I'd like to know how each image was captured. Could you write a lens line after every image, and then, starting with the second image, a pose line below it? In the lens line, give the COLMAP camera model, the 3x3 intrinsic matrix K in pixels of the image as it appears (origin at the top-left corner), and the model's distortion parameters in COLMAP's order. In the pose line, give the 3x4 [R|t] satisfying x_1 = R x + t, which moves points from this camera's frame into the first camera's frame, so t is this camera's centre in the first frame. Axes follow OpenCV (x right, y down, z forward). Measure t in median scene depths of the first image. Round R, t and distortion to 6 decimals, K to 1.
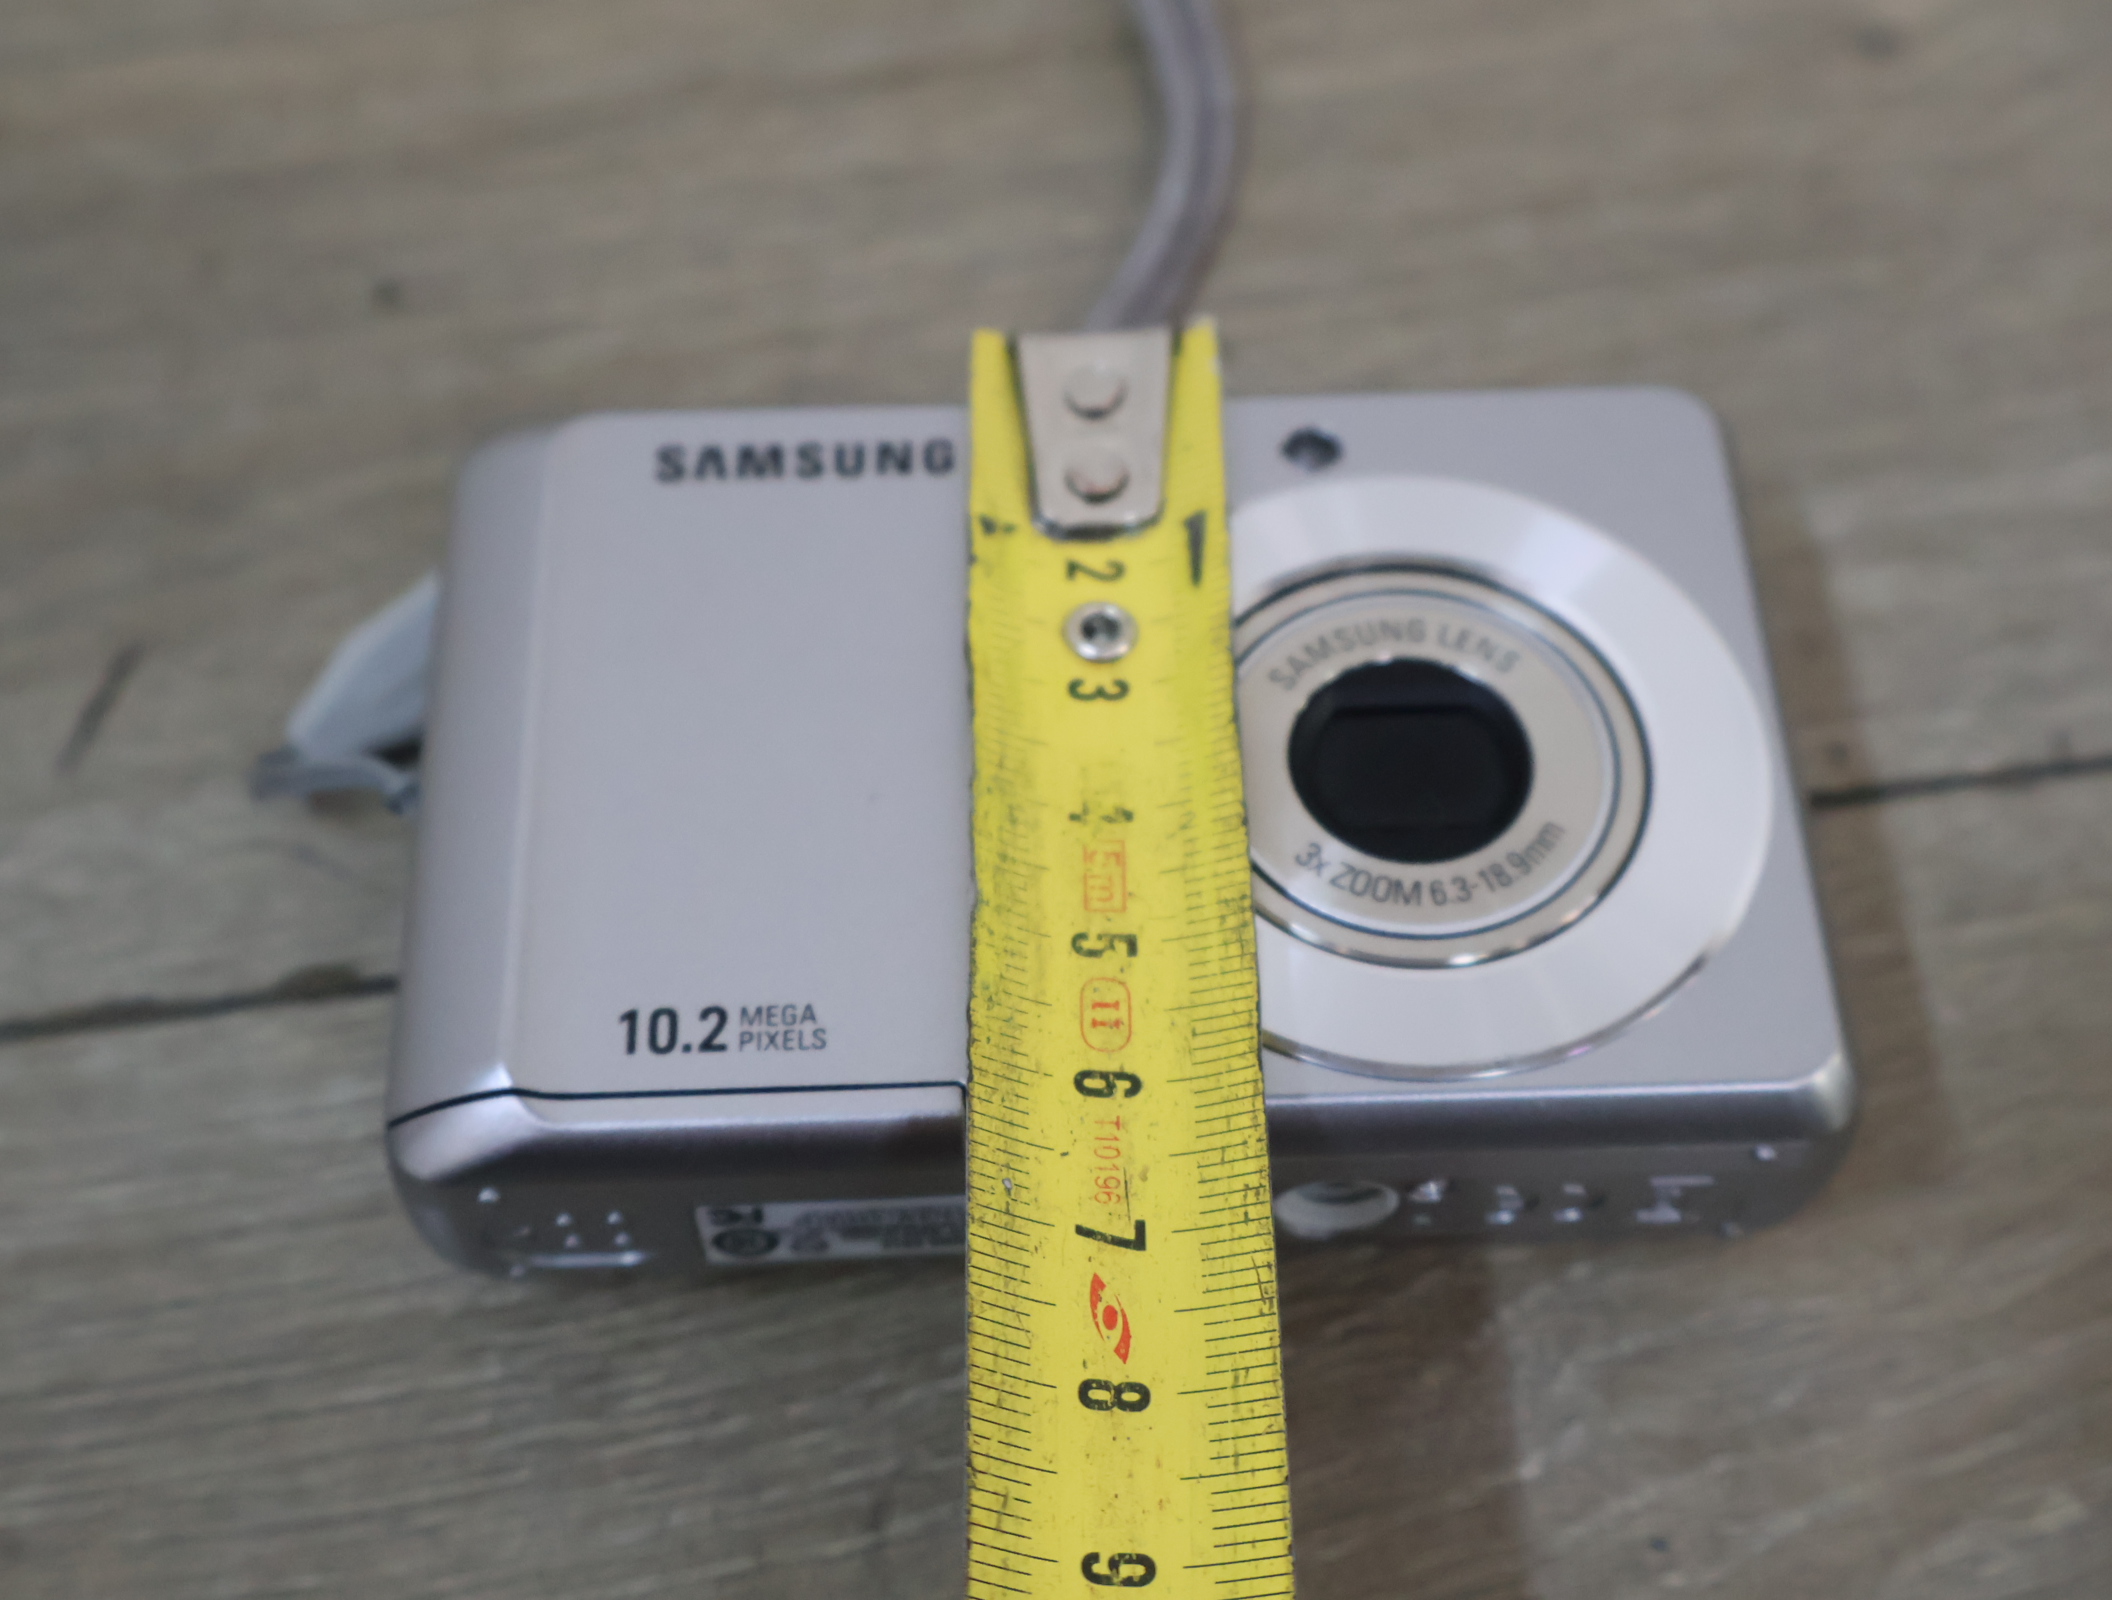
lens RADIAL K [[2886.6, 0, 1018.4], [0, 2886.6, 797.7], [0, 0, 1]] dist [0.013018, -0.001985]
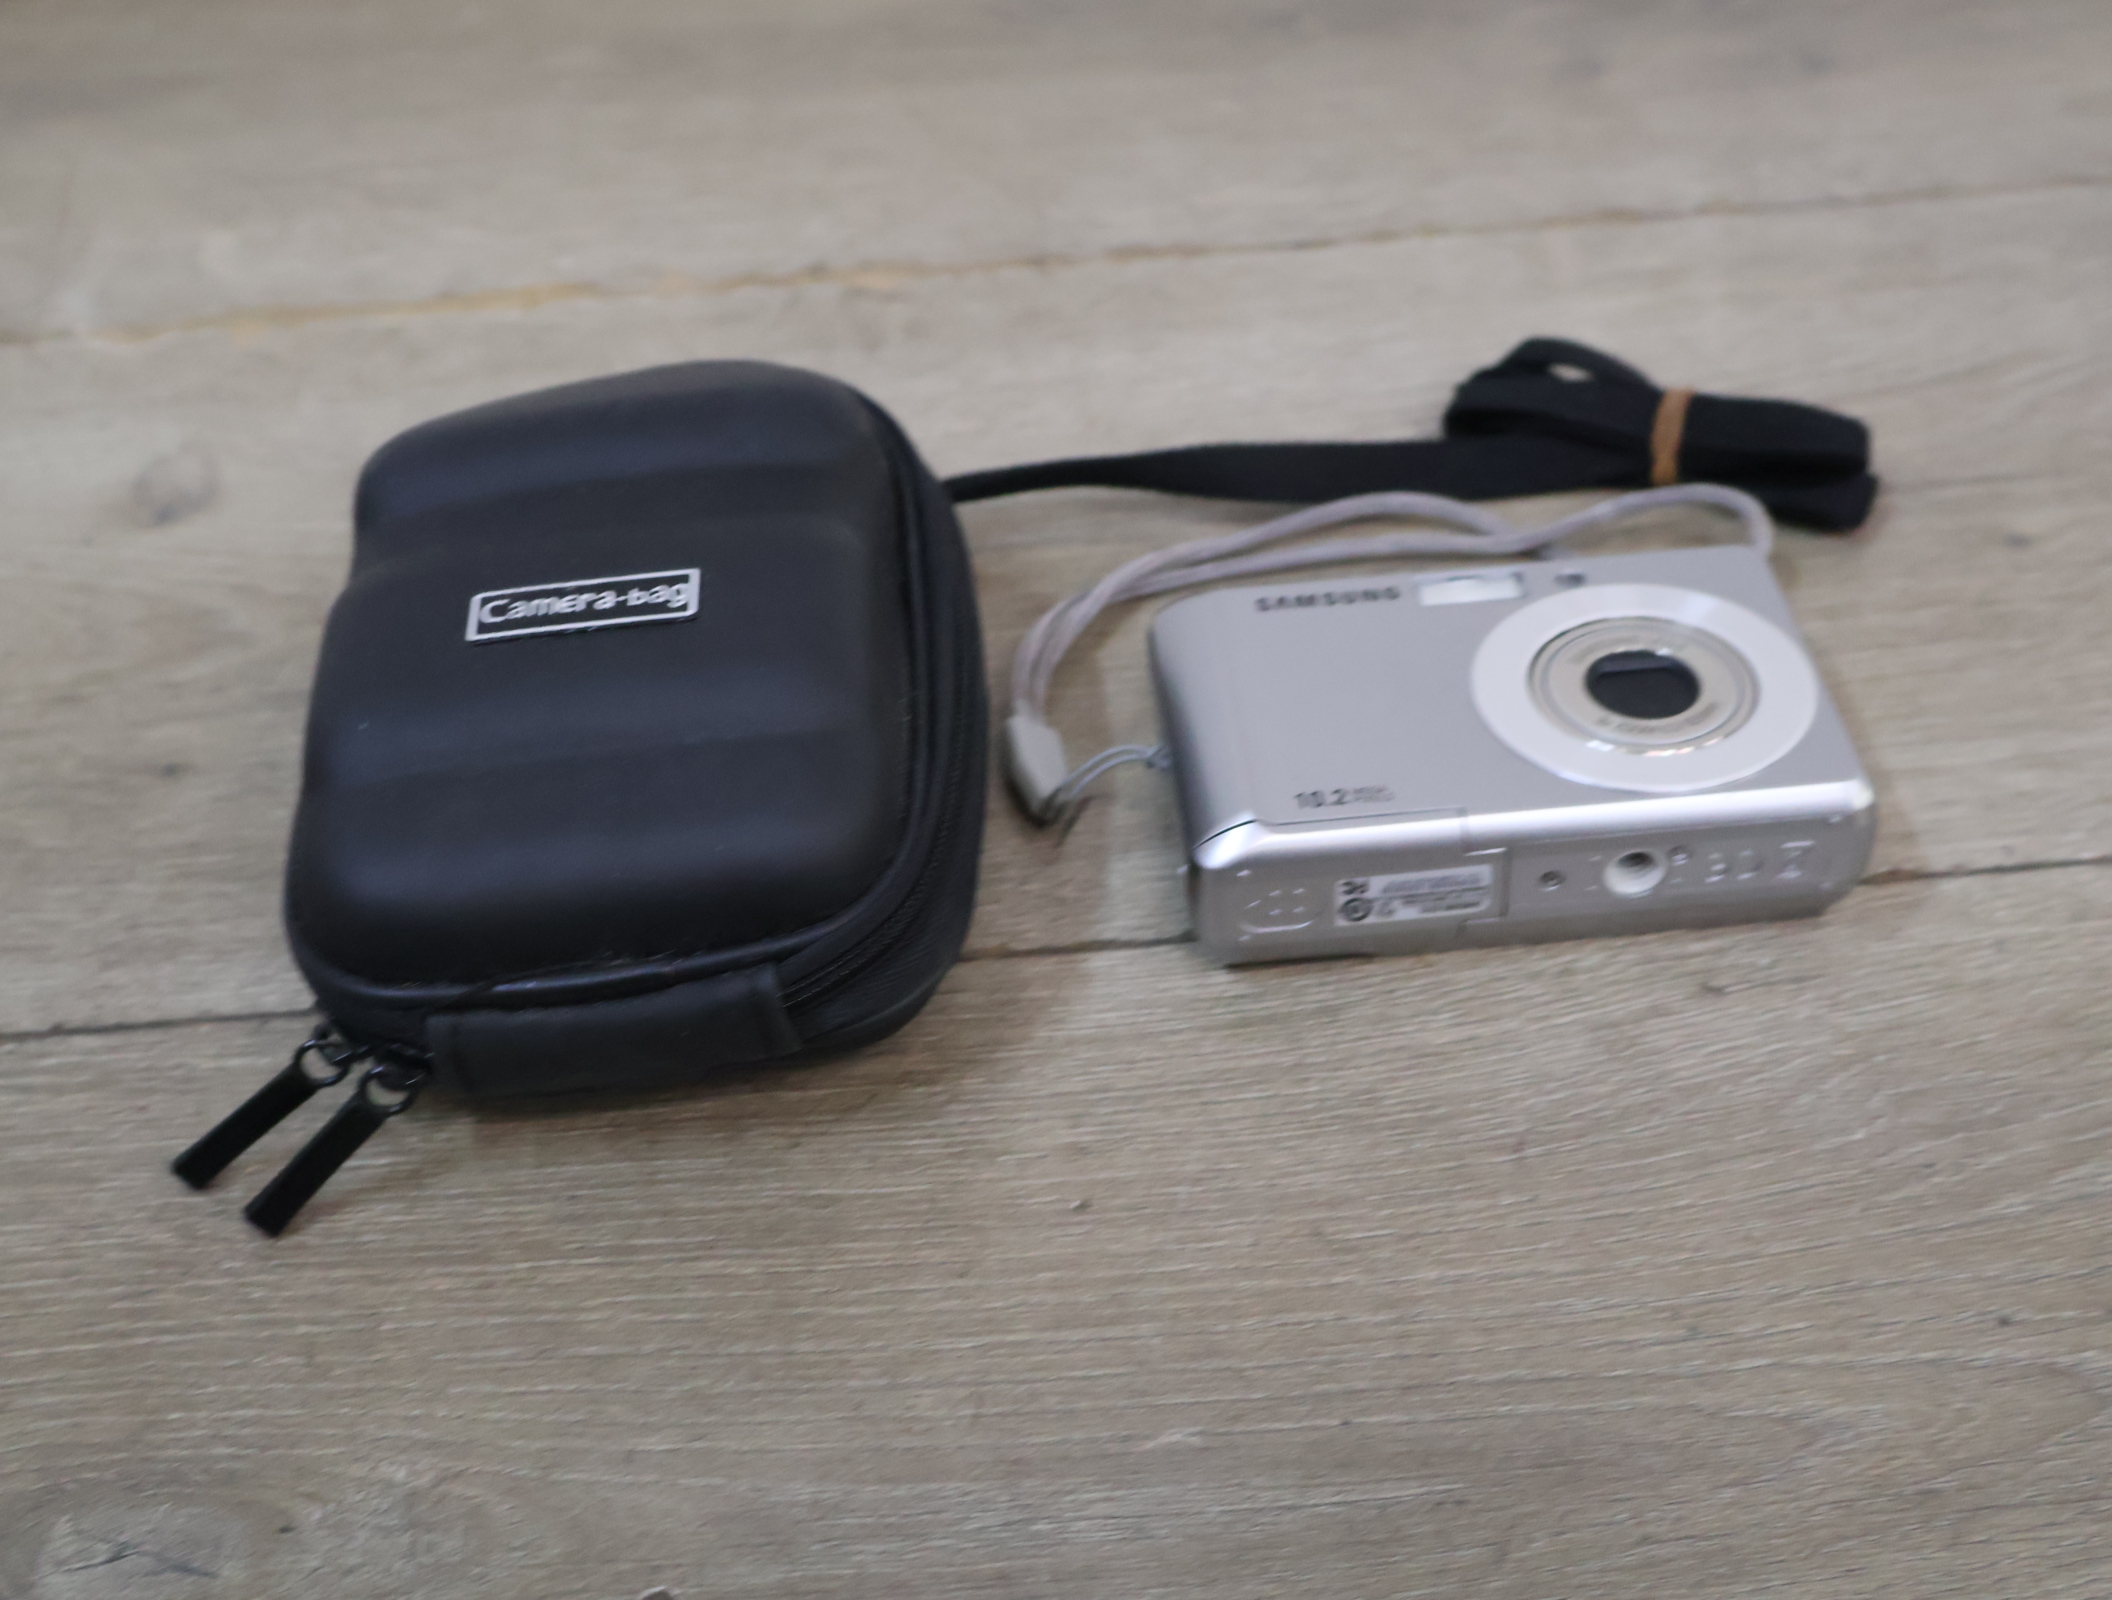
lens RADIAL K [[2886.6, 0, 1018.4], [0, 2886.6, 797.7], [0, 0, 1]] dist [0.013018, -0.001985]
pose [[0.998030, -0.062724, 0.001090, -0.338660], [0.059970, 0.948825, -0.310056, 0.716007], [0.018414, 0.309511, 0.950718, -1.028436]]
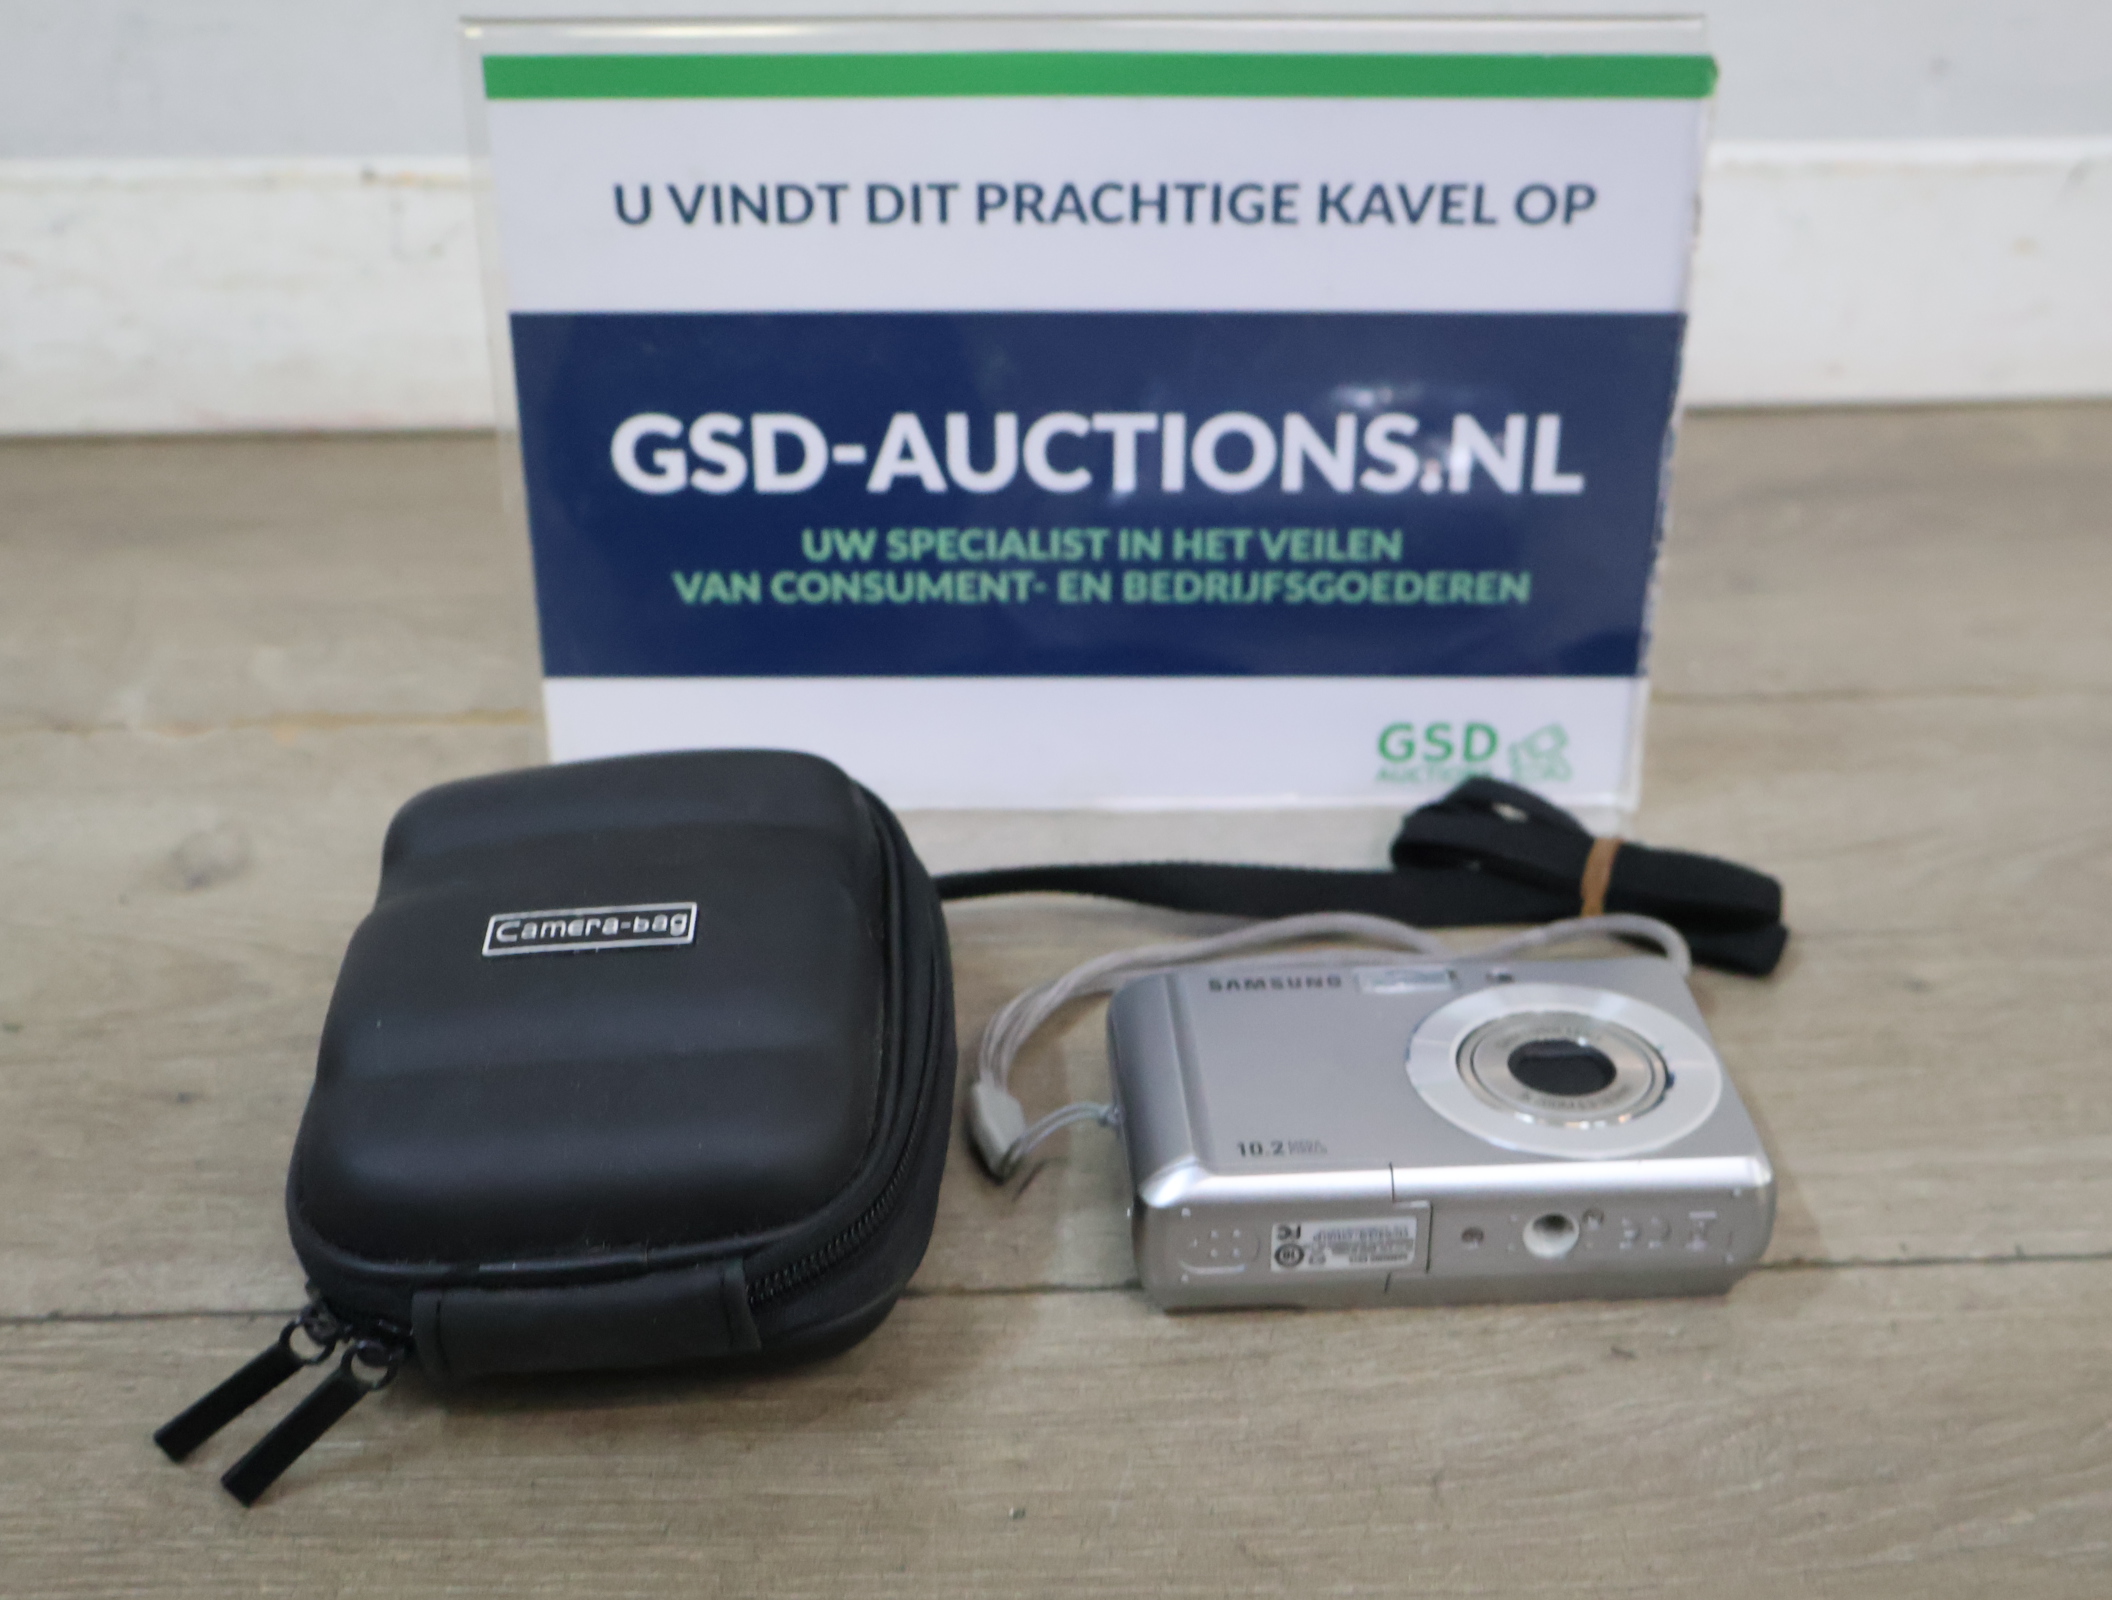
lens RADIAL K [[2886.6, 0, 1018.4], [0, 2886.6, 797.7], [0, 0, 1]] dist [0.013018, -0.001985]
pose [[0.999833, -0.007219, 0.016766, -0.341625], [0.014581, 0.868414, -0.495626, 0.956554], [-0.010981, 0.495788, 0.868374, -1.121630]]
